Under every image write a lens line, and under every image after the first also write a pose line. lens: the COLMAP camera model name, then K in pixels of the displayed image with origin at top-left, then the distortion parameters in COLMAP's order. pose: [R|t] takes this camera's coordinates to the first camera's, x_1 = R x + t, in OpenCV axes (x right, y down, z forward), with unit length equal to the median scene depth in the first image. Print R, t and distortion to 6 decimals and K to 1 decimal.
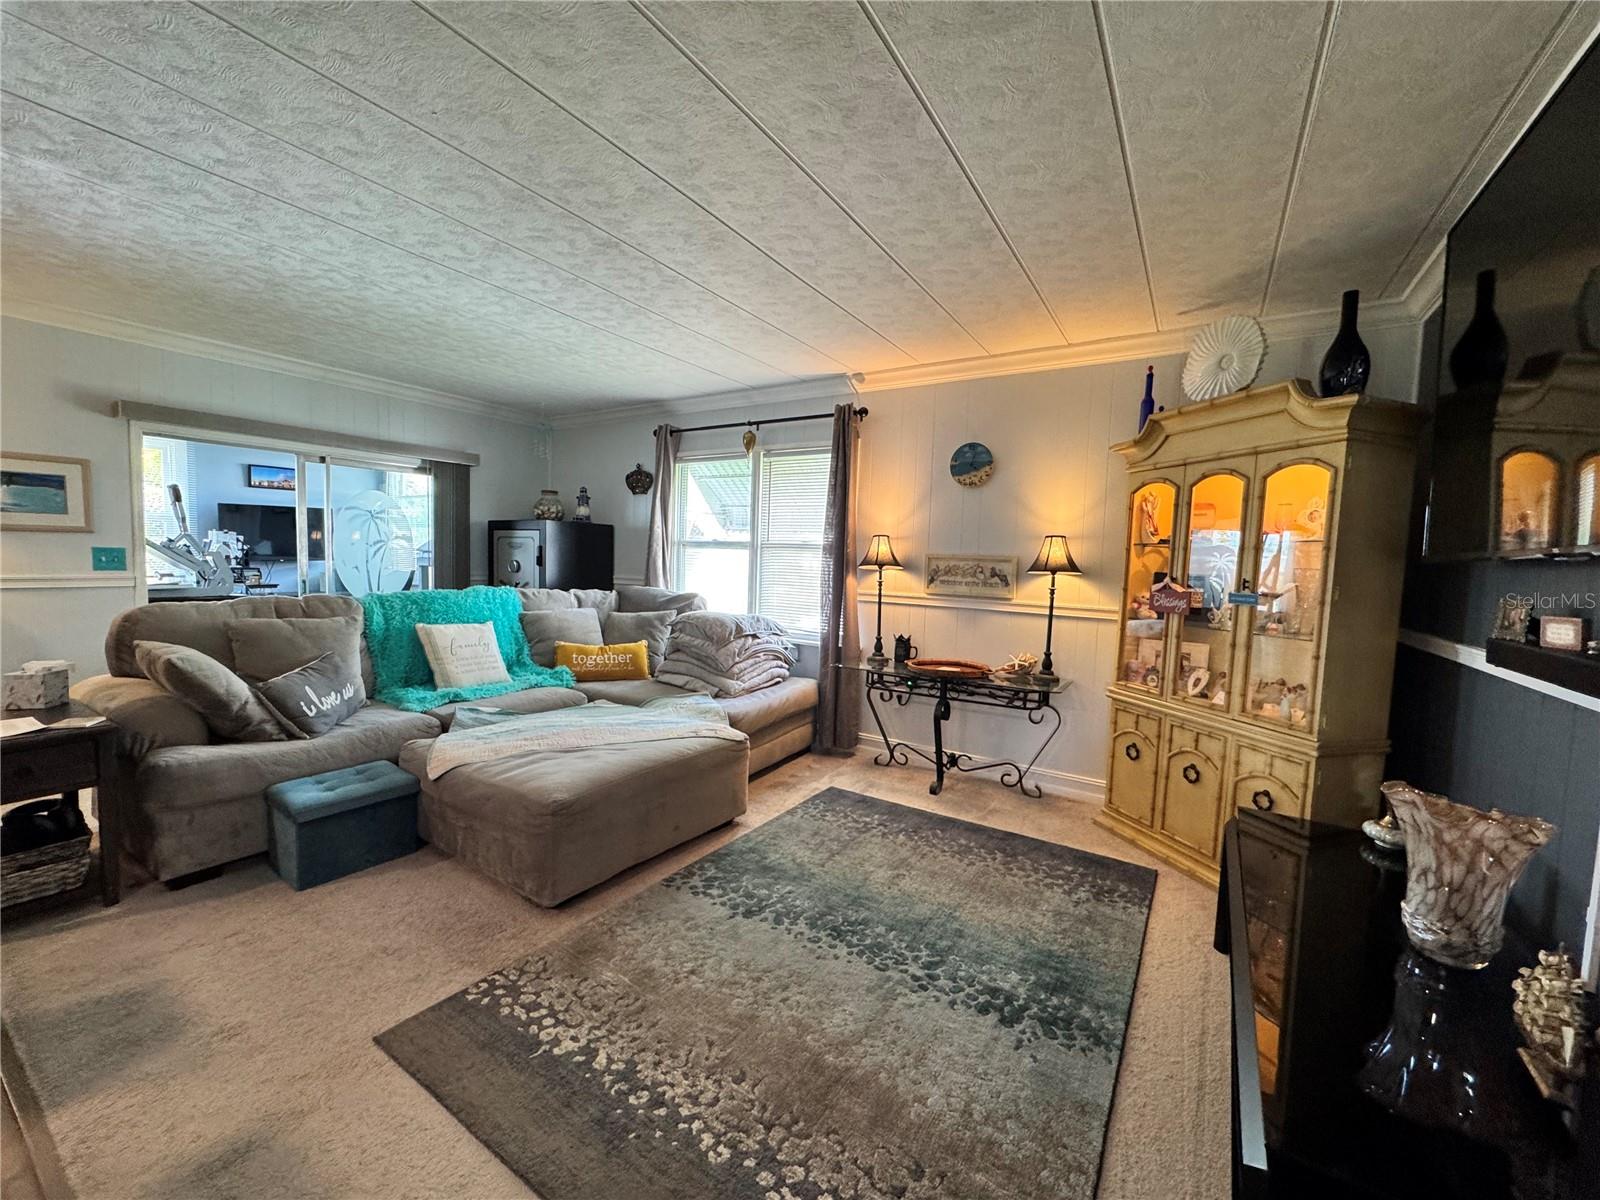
lens RADIAL K [[640.2, 0, 799.3], [0, 640.2, 602.6], [0, 0, 1]] dist [-0.003229, 0.000382]
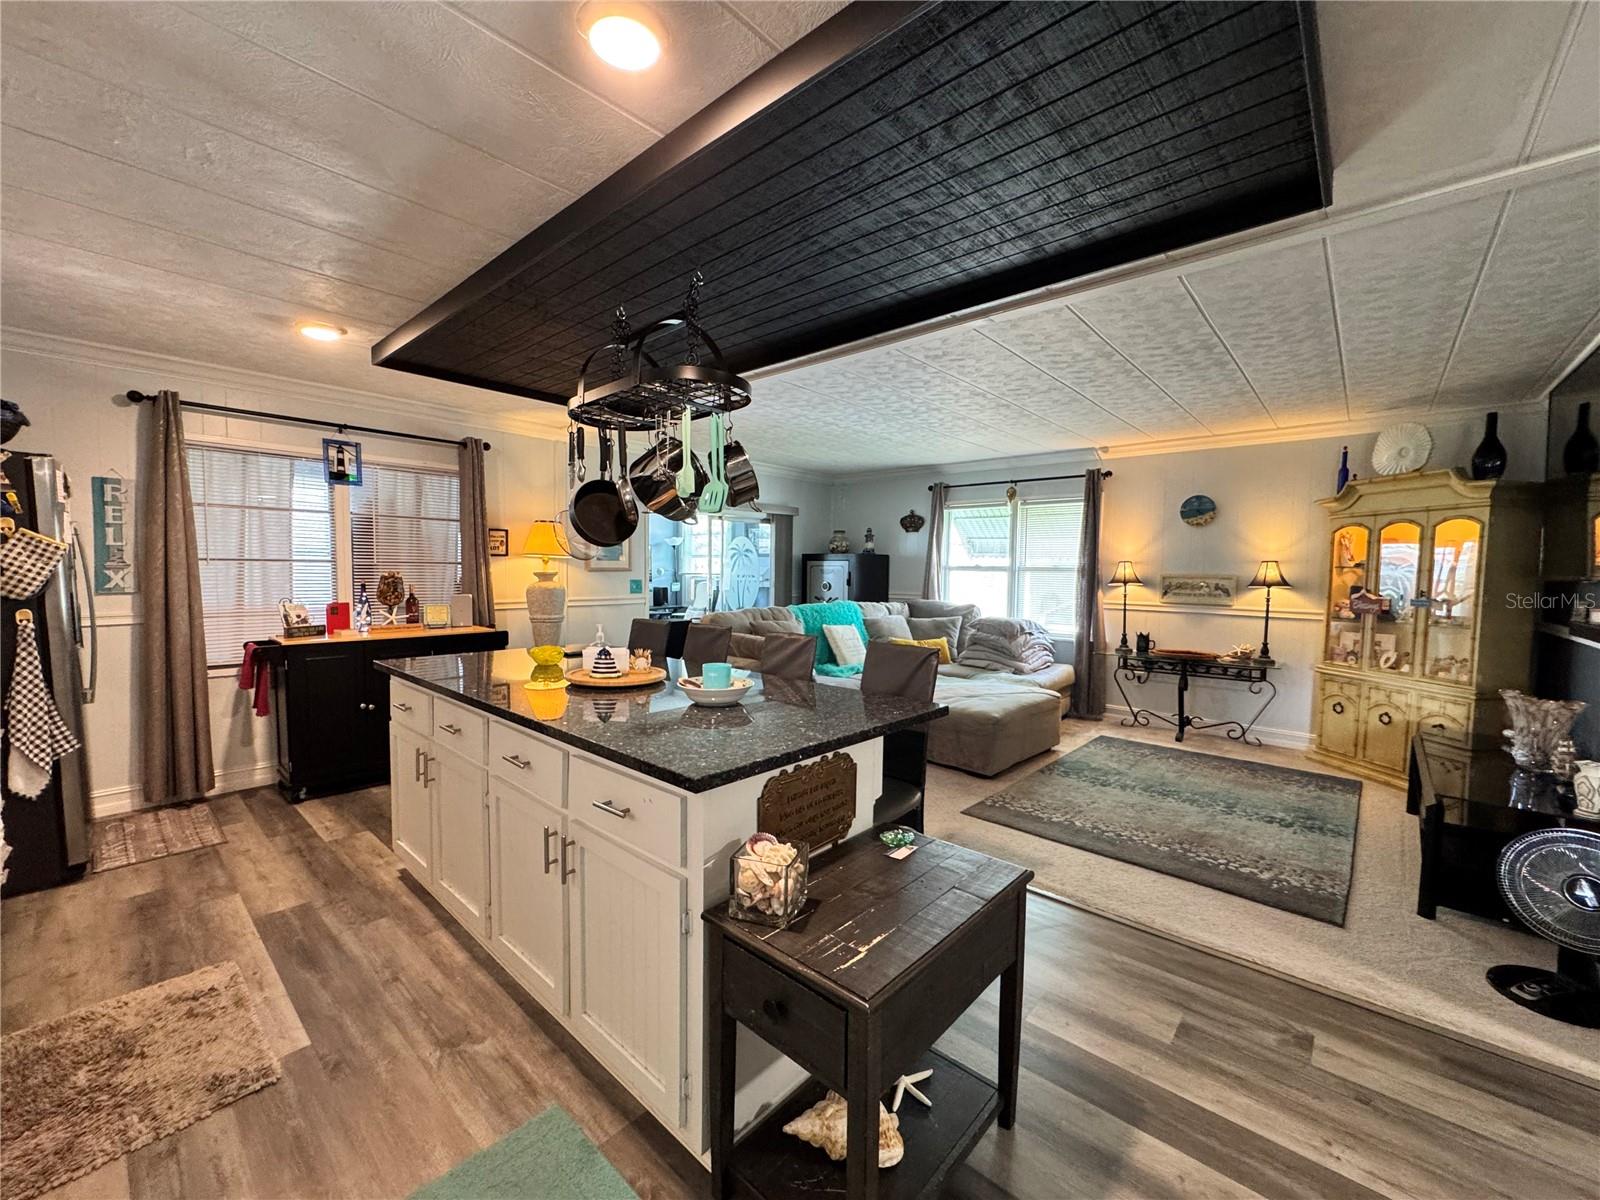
lens RADIAL K [[640.2, 0, 799.3], [0, 640.2, 602.6], [0, 0, 1]] dist [-0.003229, 0.000382]
pose [[0.986230, -0.010138, -0.165071, -0.387071], [0.006829, 0.999764, -0.020605, 0.010405], [0.165241, 0.019194, 0.986066, -0.559215]]
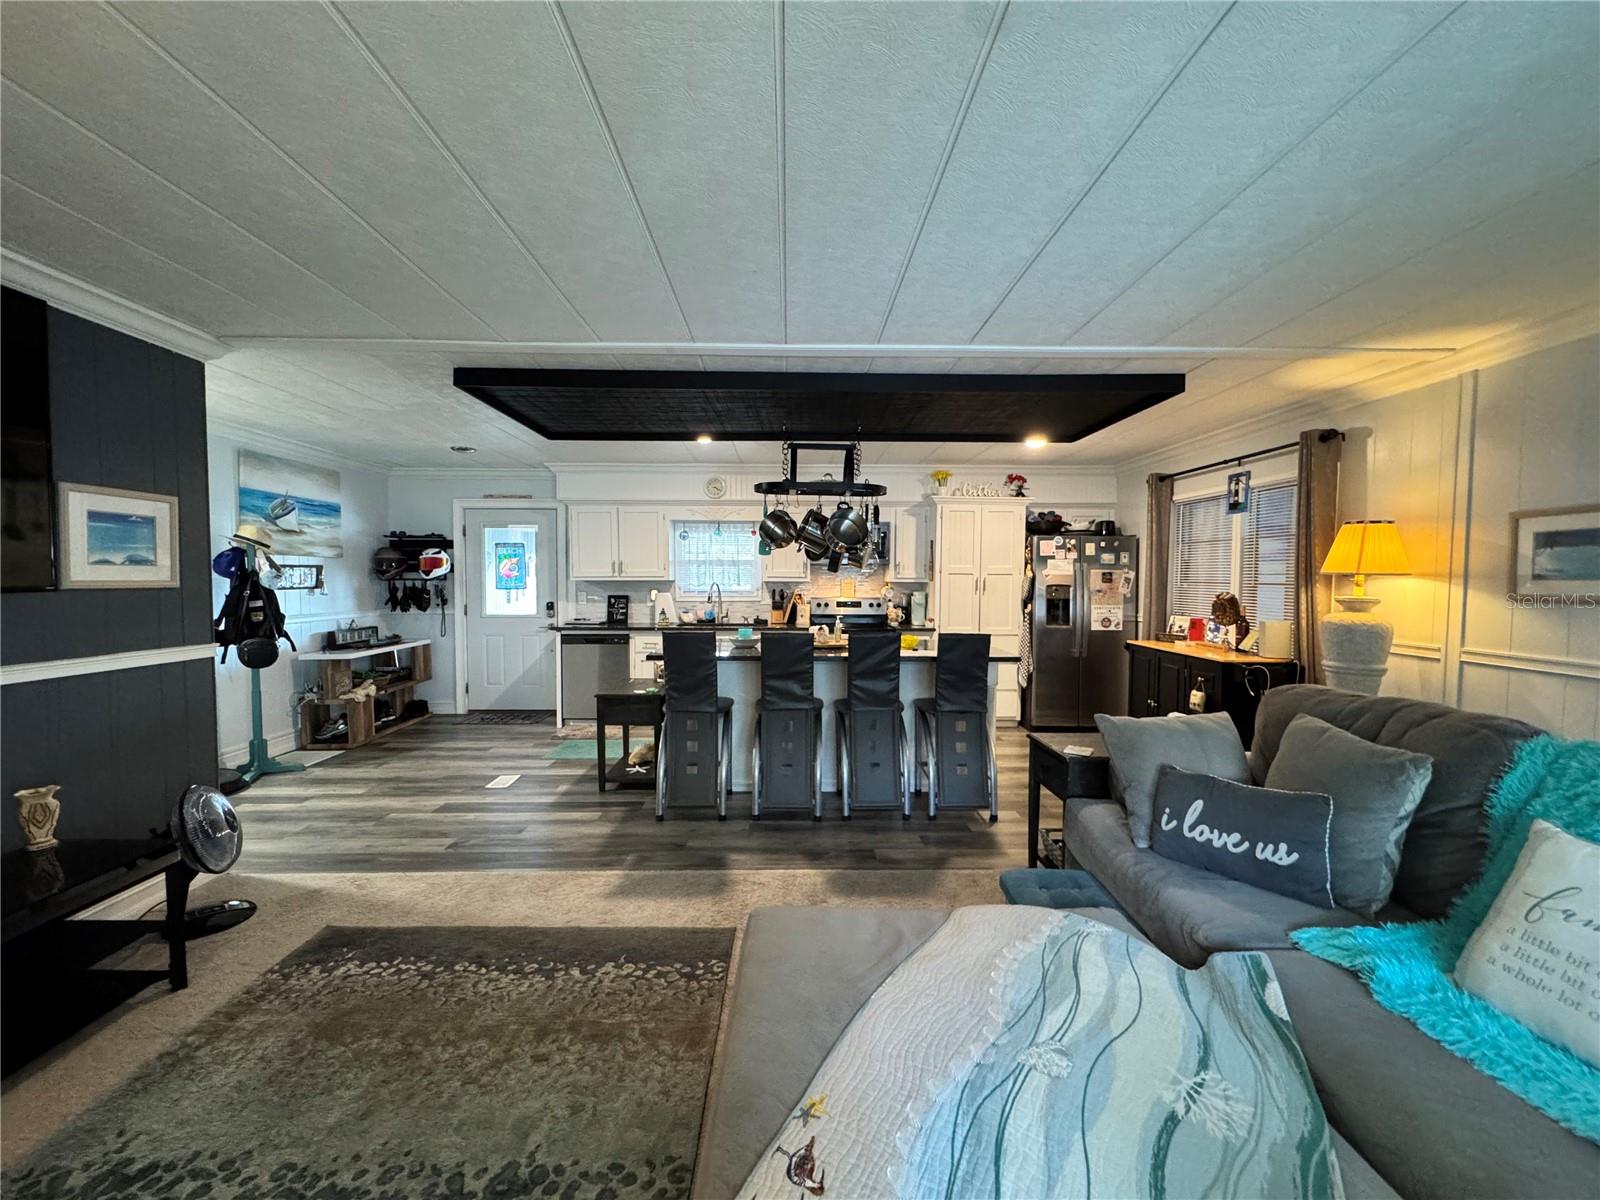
lens RADIAL K [[638.1, 0, 800.3], [0, 638.1, 602.8], [0, 0, 1]] dist [-0.001411, 0.000013]
pose [[-0.834369, -0.010491, -0.551106, 0.024327], [-0.068279, 0.994085, 0.084451, -0.105001], [0.546961, 0.108092, -0.830150, 1.046396]]
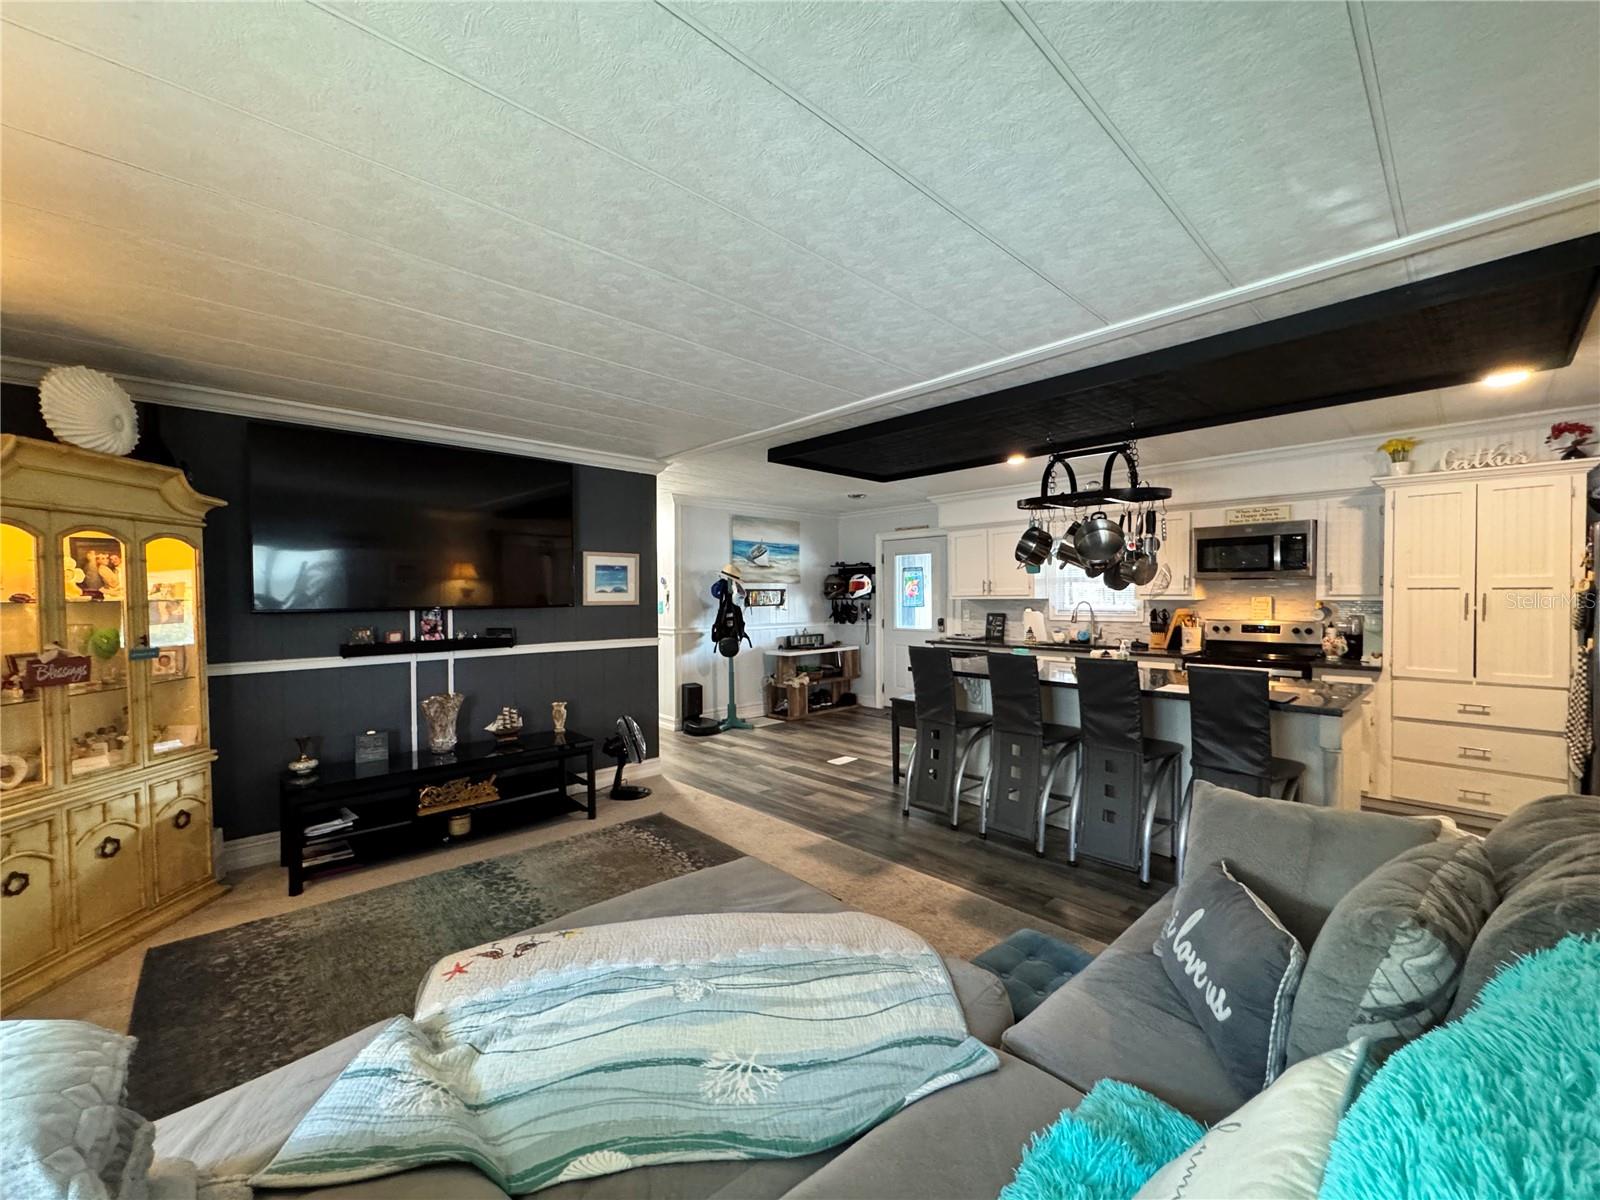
lens RADIAL K [[640.2, 0, 799.3], [0, 640.2, 602.6], [0, 0, 1]] dist [-0.003229, 0.000382]
pose [[-0.968456, -0.027601, 0.247650, -0.448679], [-0.005454, 0.995956, 0.089674, -0.136746], [-0.249124, 0.085495, -0.964691, 1.233744]]
